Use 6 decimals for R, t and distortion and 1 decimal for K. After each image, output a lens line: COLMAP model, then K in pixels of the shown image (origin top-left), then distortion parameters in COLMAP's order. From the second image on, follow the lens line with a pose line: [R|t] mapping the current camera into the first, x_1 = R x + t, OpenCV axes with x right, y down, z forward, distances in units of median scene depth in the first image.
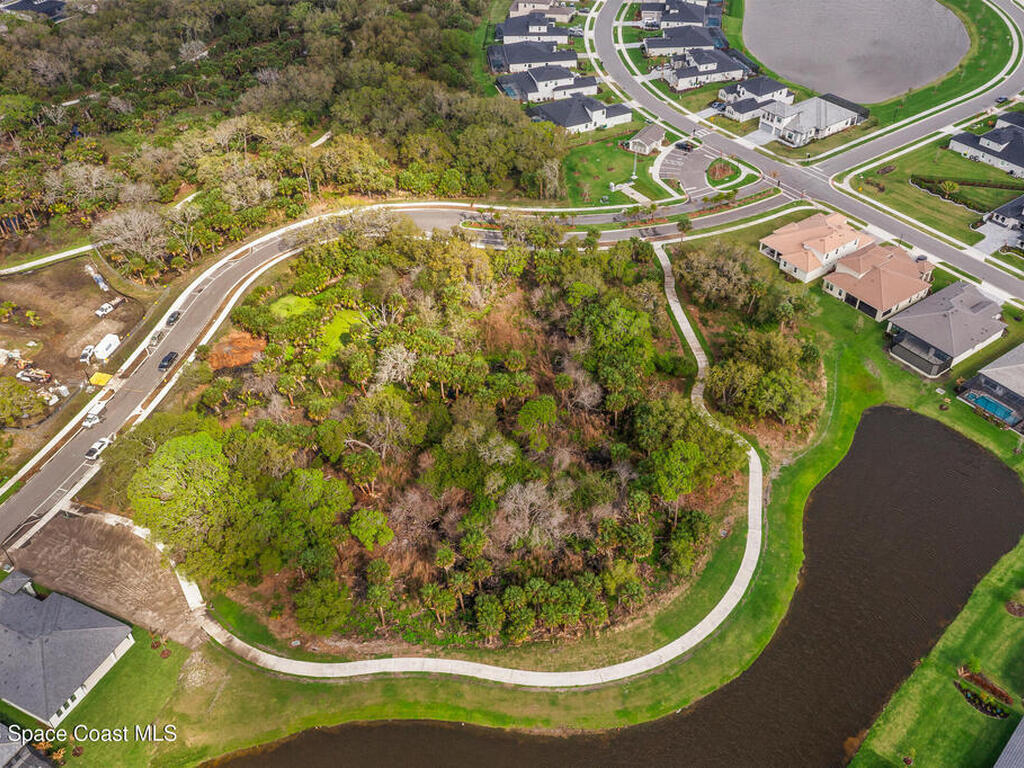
lens RADIAL K [[940.6, 0, 510.7], [0, 940.6, 360.3], [0, 0, 1]] dist [0.007037, 0.005816]
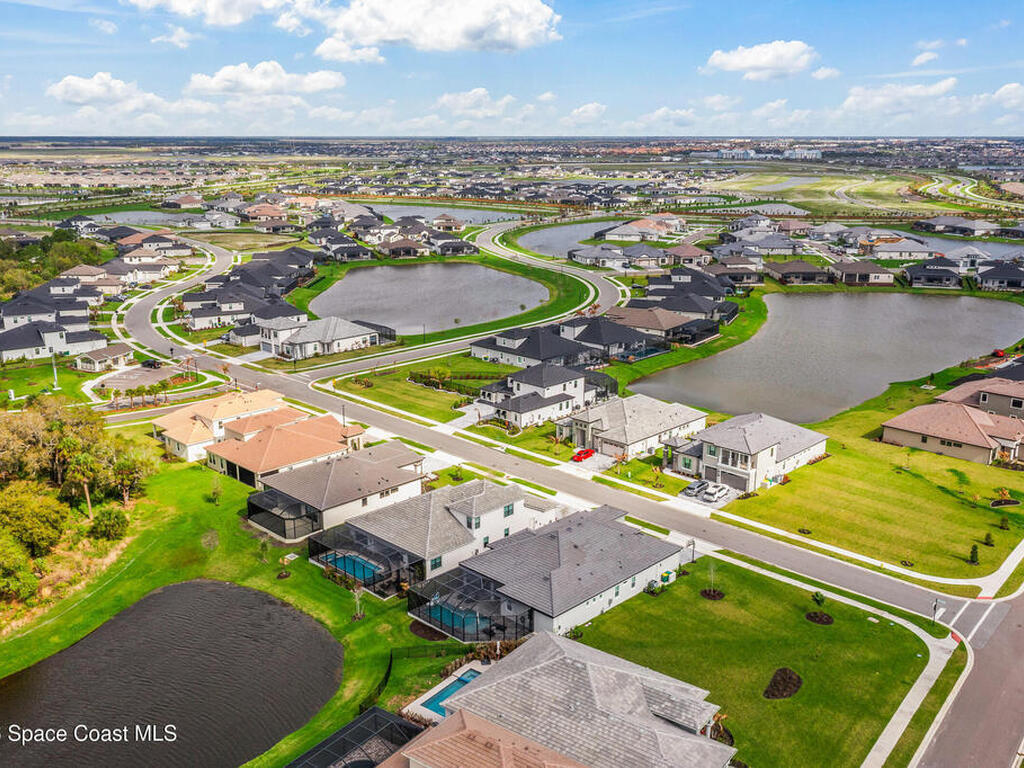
lens RADIAL K [[940.6, 0, 510.7], [0, 940.6, 360.3], [0, 0, 1]] dist [0.007037, 0.005816]
pose [[0.982019, -0.017848, 0.187936, 0.361132], [0.096699, 0.902559, -0.419566, 0.146320], [-0.162135, 0.430195, 0.888056, 0.257645]]
